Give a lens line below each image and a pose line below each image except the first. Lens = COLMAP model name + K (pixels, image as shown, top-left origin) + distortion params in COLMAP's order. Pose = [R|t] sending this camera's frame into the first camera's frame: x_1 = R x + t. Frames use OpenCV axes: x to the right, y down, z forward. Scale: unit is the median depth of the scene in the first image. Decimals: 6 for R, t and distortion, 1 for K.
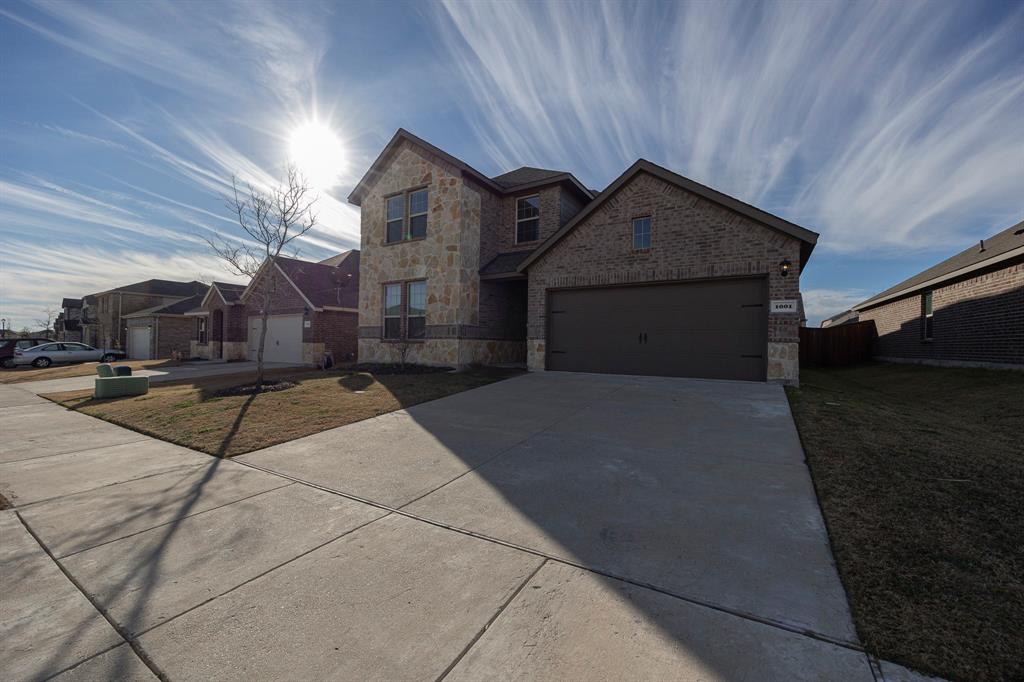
lens RADIAL K [[400.2, 0, 513.7], [0, 400.2, 341.3], [0, 0, 1]] dist [-0.000560, -0.001296]
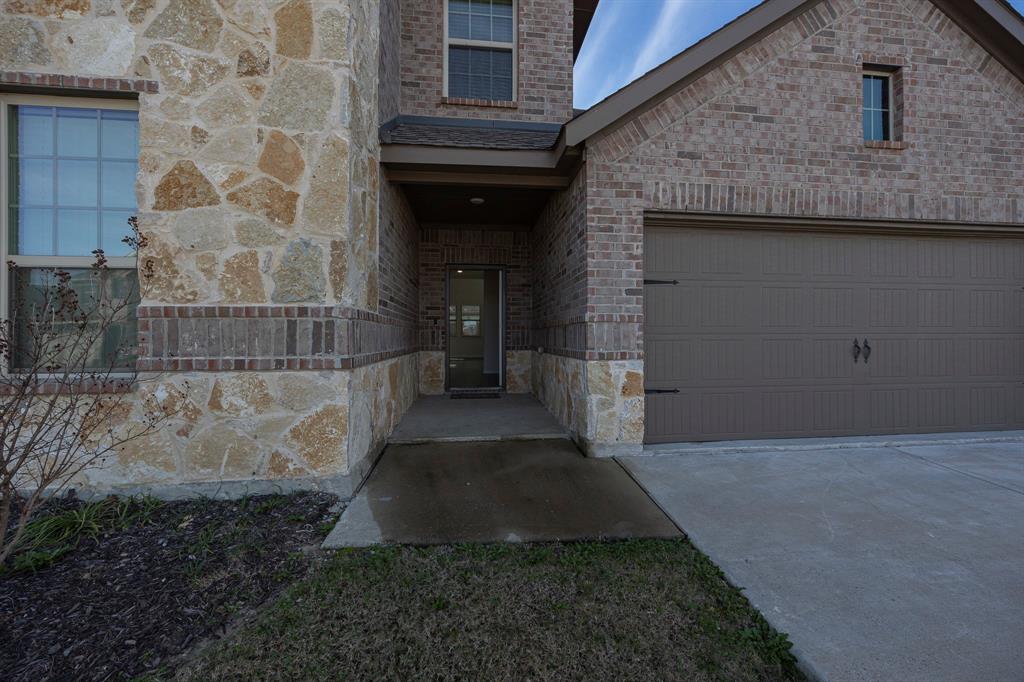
lens RADIAL K [[400.2, 0, 509.0], [0, 400.2, 335.8], [0, 0, 1]] dist [-0.000560, -0.001296]
pose [[0.780977, -0.015598, 0.624365, -0.228068], [0.006969, 0.999843, 0.016262, -0.031208], [-0.624521, -0.008349, 0.780964, 0.812429]]
